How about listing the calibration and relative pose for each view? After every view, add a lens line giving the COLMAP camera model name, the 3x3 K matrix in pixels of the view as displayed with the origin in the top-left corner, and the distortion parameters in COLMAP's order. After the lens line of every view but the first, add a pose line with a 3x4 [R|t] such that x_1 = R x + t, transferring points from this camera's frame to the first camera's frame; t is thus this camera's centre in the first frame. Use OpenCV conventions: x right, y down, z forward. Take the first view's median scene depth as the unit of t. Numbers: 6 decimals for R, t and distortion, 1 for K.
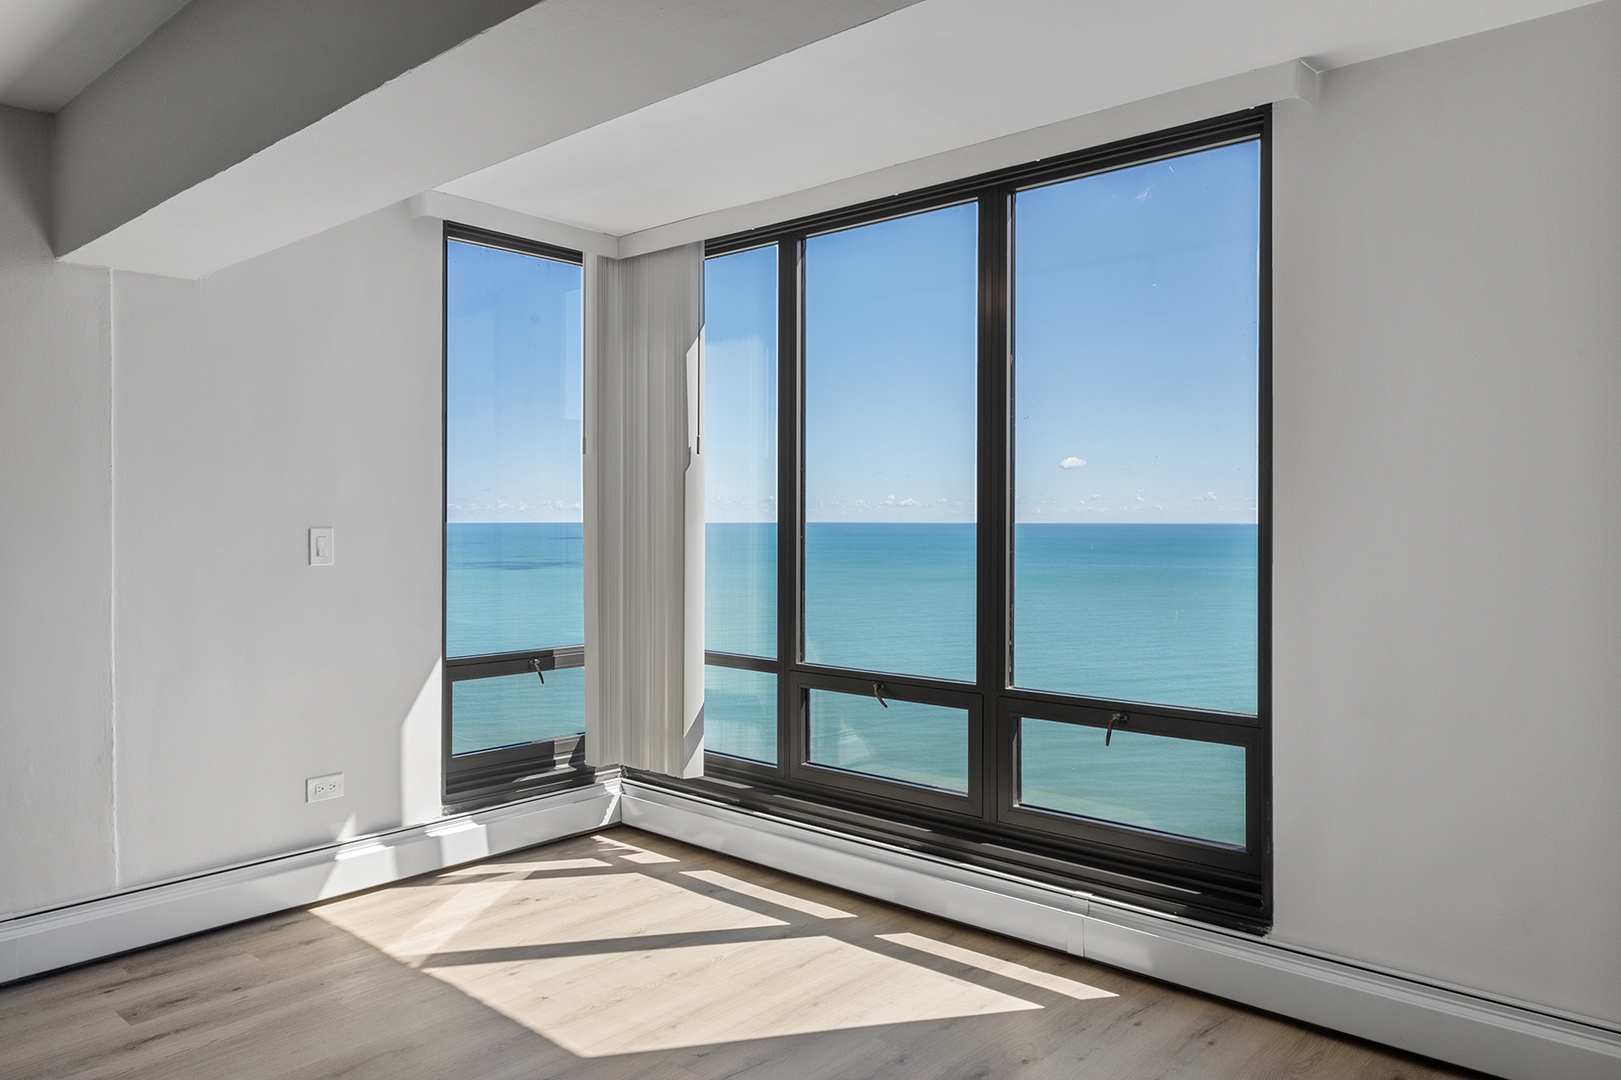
lens RADIAL K [[1117.9, 0, 810.5], [0, 1117.9, 540.0], [0, 0, 1]] dist [-0.008830, -0.002670]
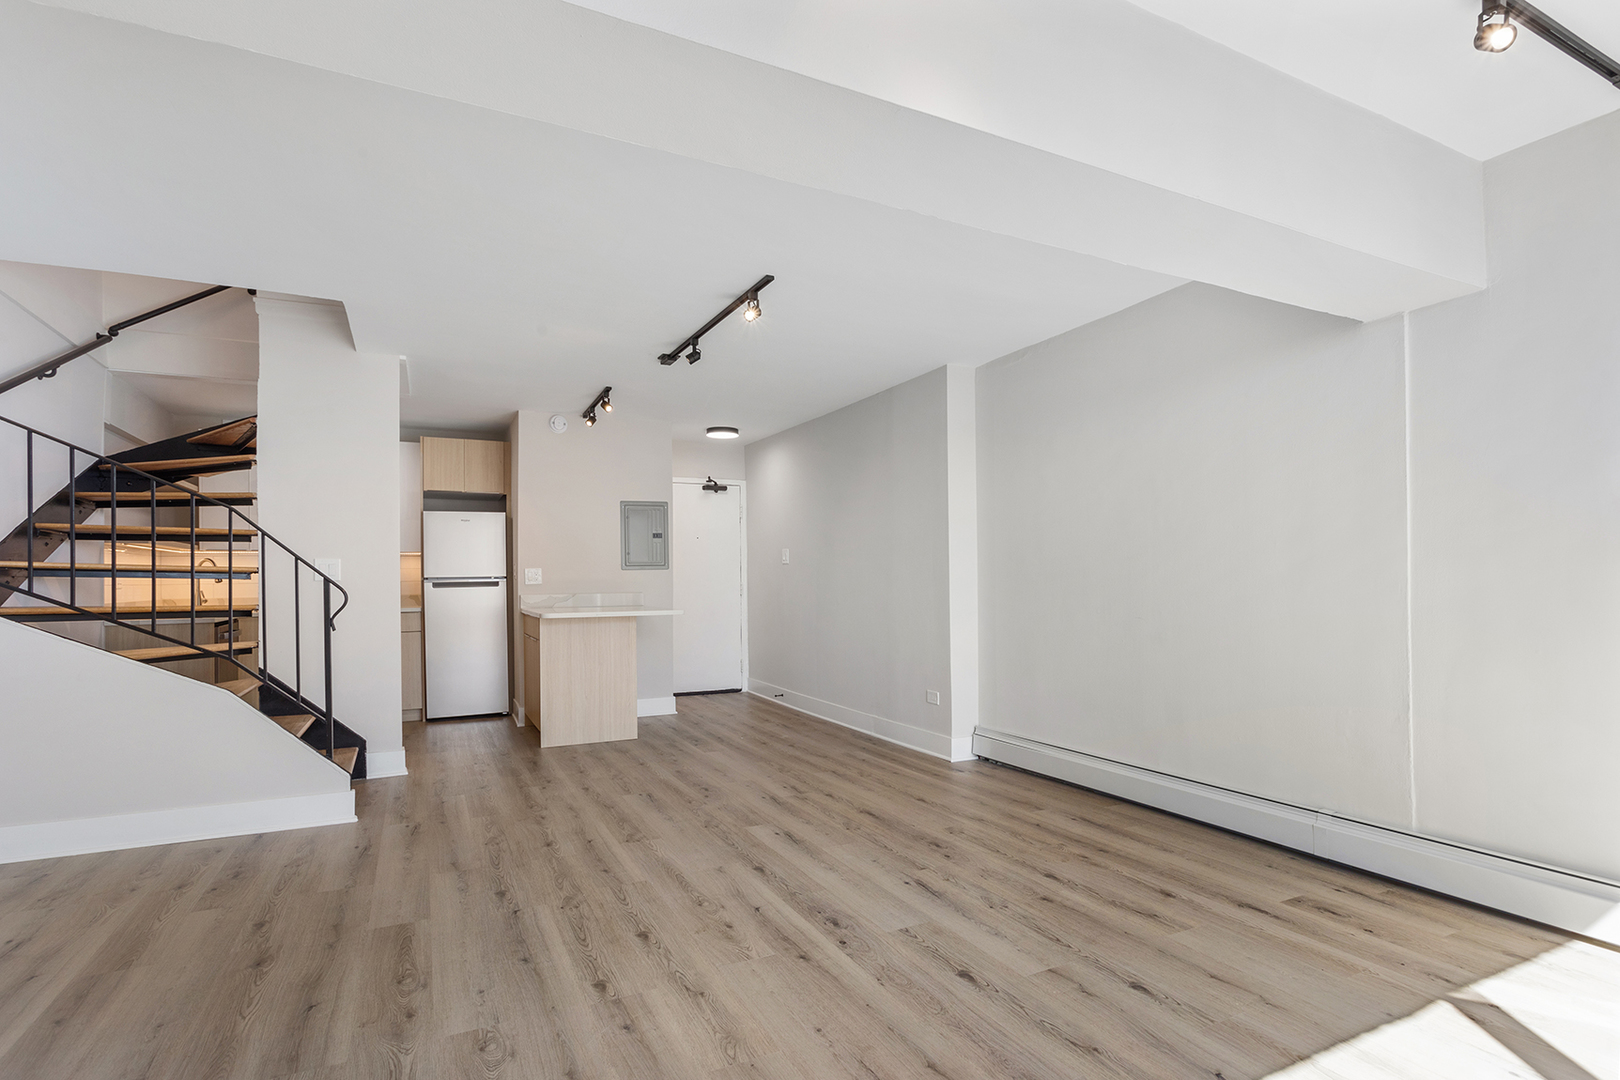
lens RADIAL K [[797.0, 0, 809.1], [0, 797.0, 570.7], [0, 0, 1]] dist [-0.000181, -0.000048]
pose [[-0.366053, -0.002694, -0.930590, 0.386632], [-0.007632, 0.999971, 0.000107, 0.037432], [0.930563, 0.007142, -0.366063, 0.666969]]
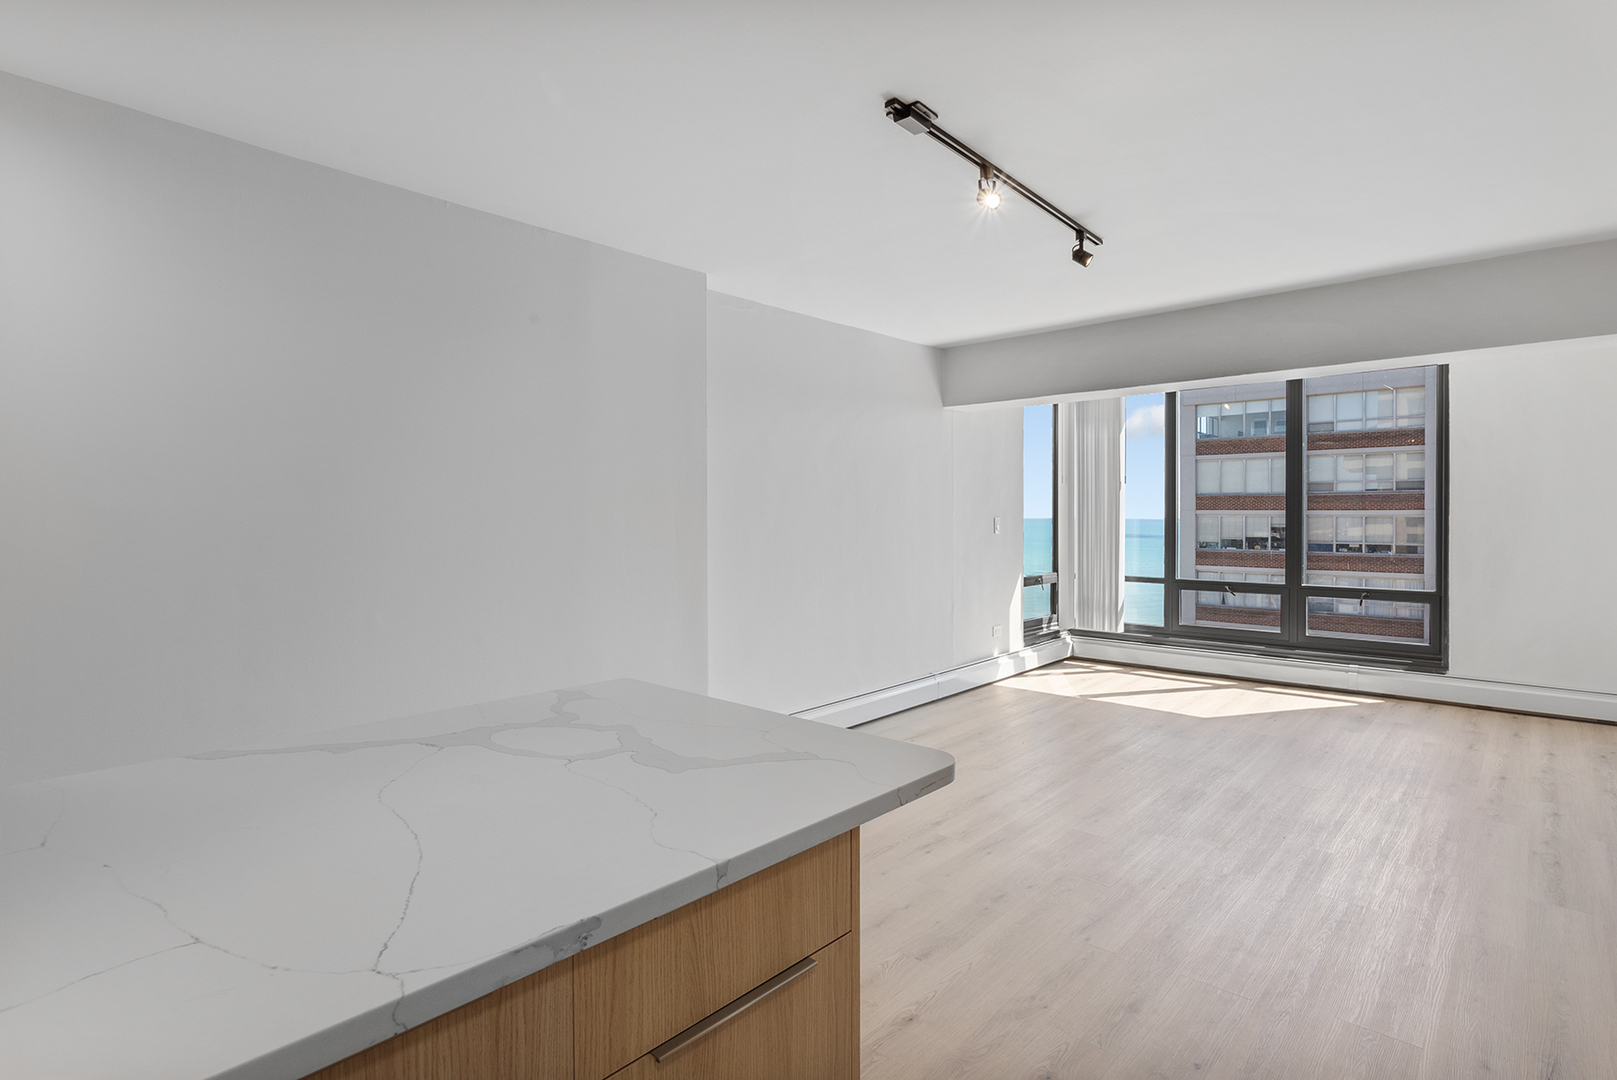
lens RADIAL K [[814.5, 0, 808.5], [0, 814.5, 540.0], [0, 0, 1]] dist [0.000979, 0.000111]
pose [[0.999982, -0.005833, 0.001460, -0.868248], [0.005812, 0.999884, 0.014044, 0.007315], [-0.001542, -0.014035, 0.999900, -0.714347]]
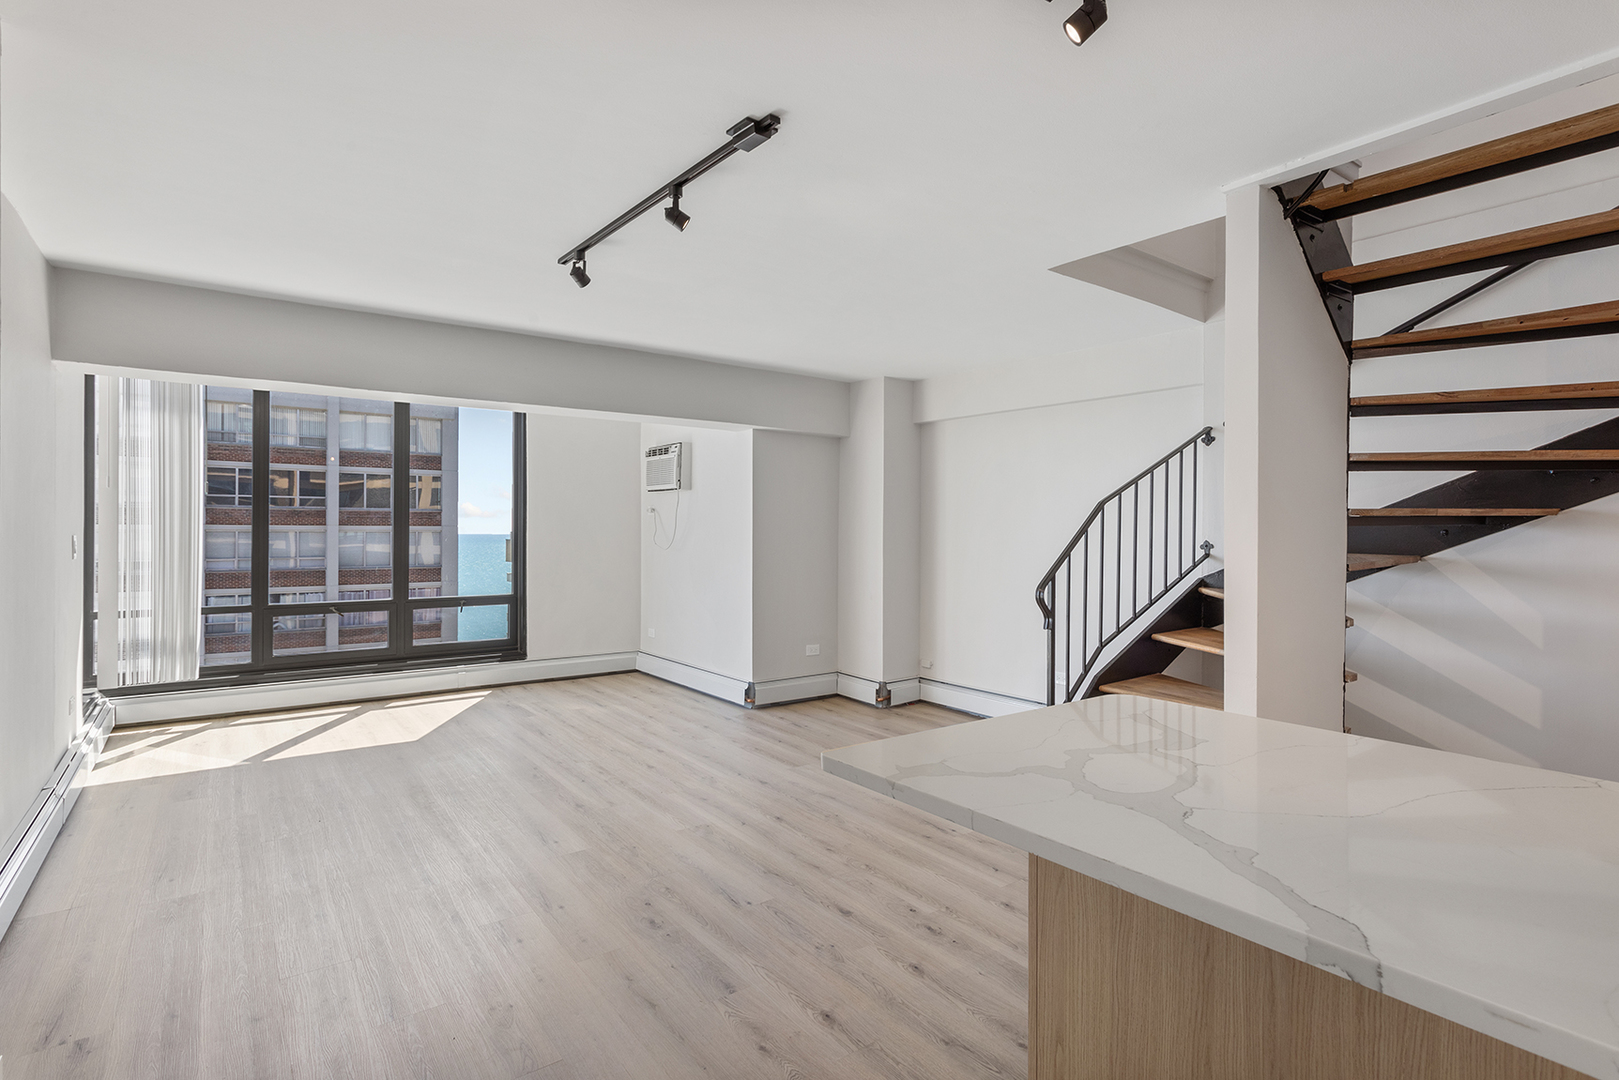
lens RADIAL K [[809.8, 0, 809.5], [0, 809.8, 540.0], [0, 0, 1]] dist [-0.001497, -0.000110]
pose [[0.191389, -0.012732, 0.981432, -1.411534], [0.015029, 0.999837, 0.010040, -0.002041], [-0.981399, 0.012829, 0.191549, -0.218603]]
